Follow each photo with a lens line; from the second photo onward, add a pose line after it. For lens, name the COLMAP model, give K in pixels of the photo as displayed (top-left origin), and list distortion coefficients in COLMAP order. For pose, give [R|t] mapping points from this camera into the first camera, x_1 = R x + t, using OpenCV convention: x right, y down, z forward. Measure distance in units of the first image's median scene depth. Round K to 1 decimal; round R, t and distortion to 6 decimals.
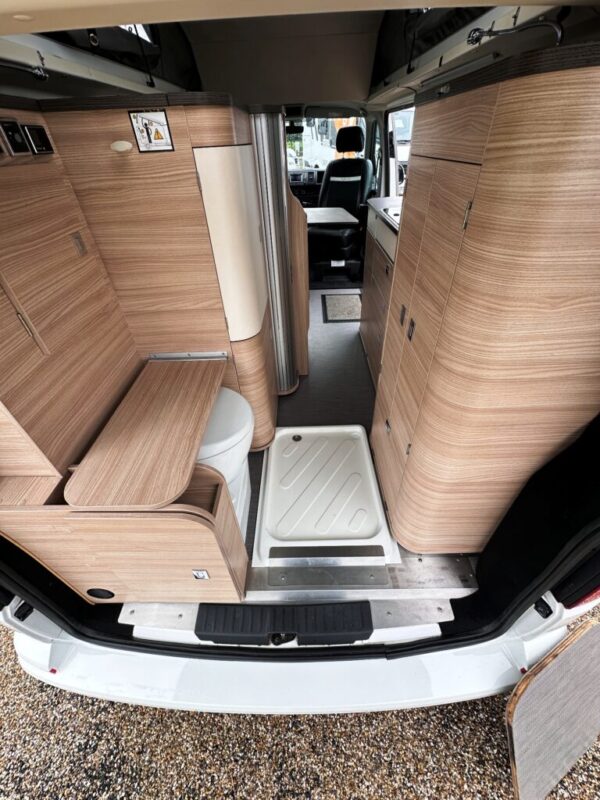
lens RADIAL K [[318.1, 0, 299.4], [0, 318.1, 399.7], [0, 0, 1]] dist [-0.007829, 0.001287]
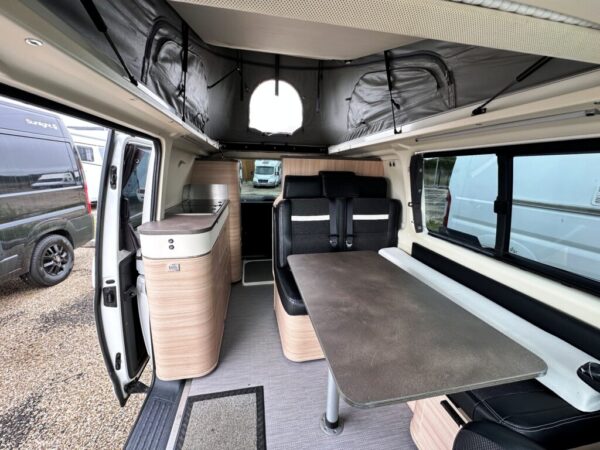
lens RADIAL K [[238.6, 0, 298.3], [0, 238.6, 225.8], [0, 0, 1]] dist [-0.007829, 0.001287]
pose [[-0.977130, 0.064348, -0.202673, 0.304991], [-0.122726, 0.607693, 0.784632, -3.116833], [0.173652, 0.791561, -0.585898, 3.782392]]
